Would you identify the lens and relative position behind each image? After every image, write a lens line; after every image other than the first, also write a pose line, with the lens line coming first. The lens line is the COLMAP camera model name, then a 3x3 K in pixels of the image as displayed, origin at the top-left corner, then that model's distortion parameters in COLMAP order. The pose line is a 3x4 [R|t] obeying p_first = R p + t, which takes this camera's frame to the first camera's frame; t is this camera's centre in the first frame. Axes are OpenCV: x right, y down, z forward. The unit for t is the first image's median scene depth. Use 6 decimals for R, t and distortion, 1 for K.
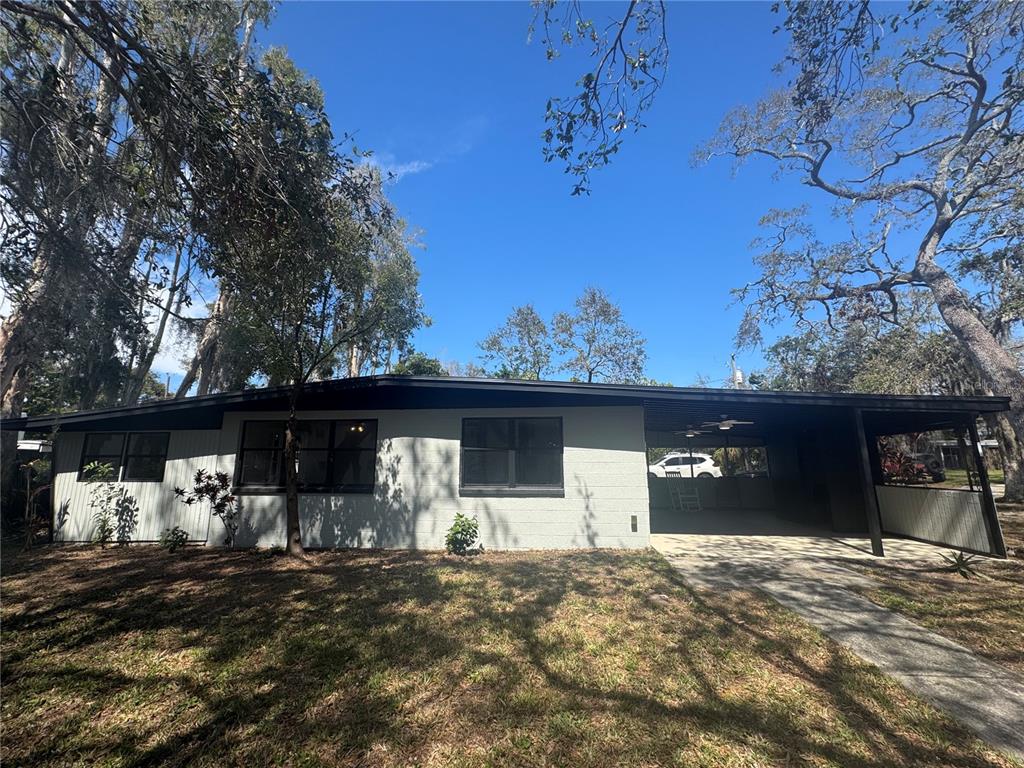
lens RADIAL K [[408.5, 0, 512.6], [0, 408.5, 384.6], [0, 0, 1]] dist [-0.001987, 0.000944]
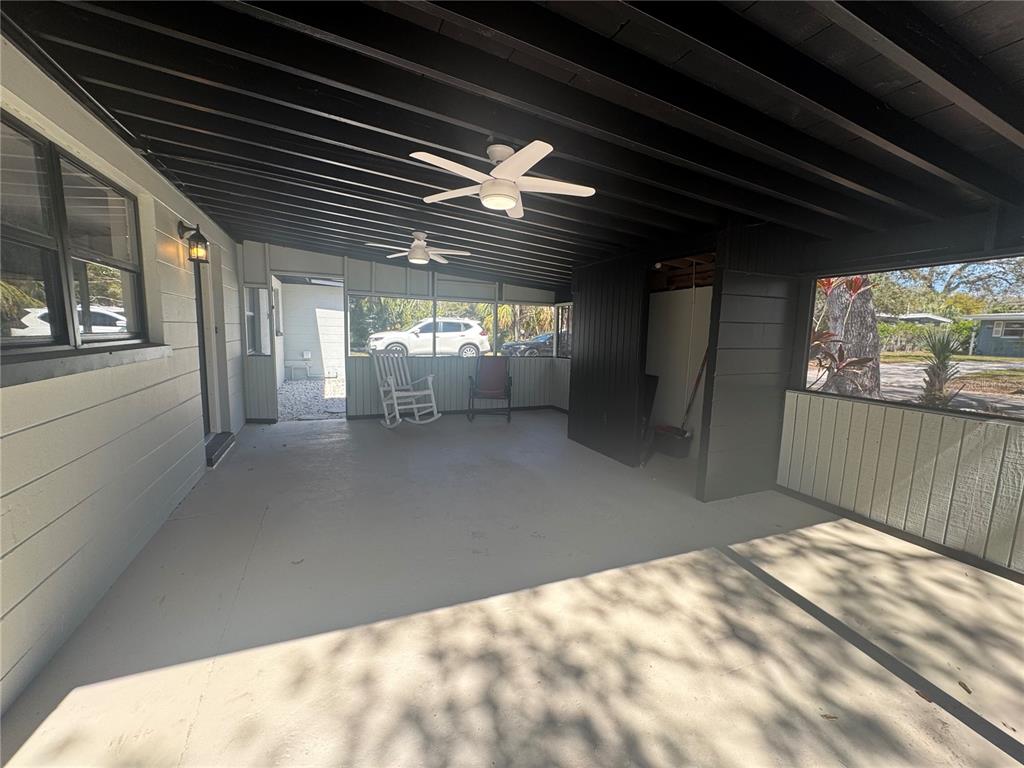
lens RADIAL K [[408.5, 0, 511.8], [0, 408.5, 383.5], [0, 0, 1]] dist [-0.001987, 0.000944]
pose [[0.875352, -0.037514, 0.482028, 0.164553], [-0.117014, 0.950907, 0.286501, 0.057186], [-0.469112, -0.307194, 0.827989, 0.296222]]
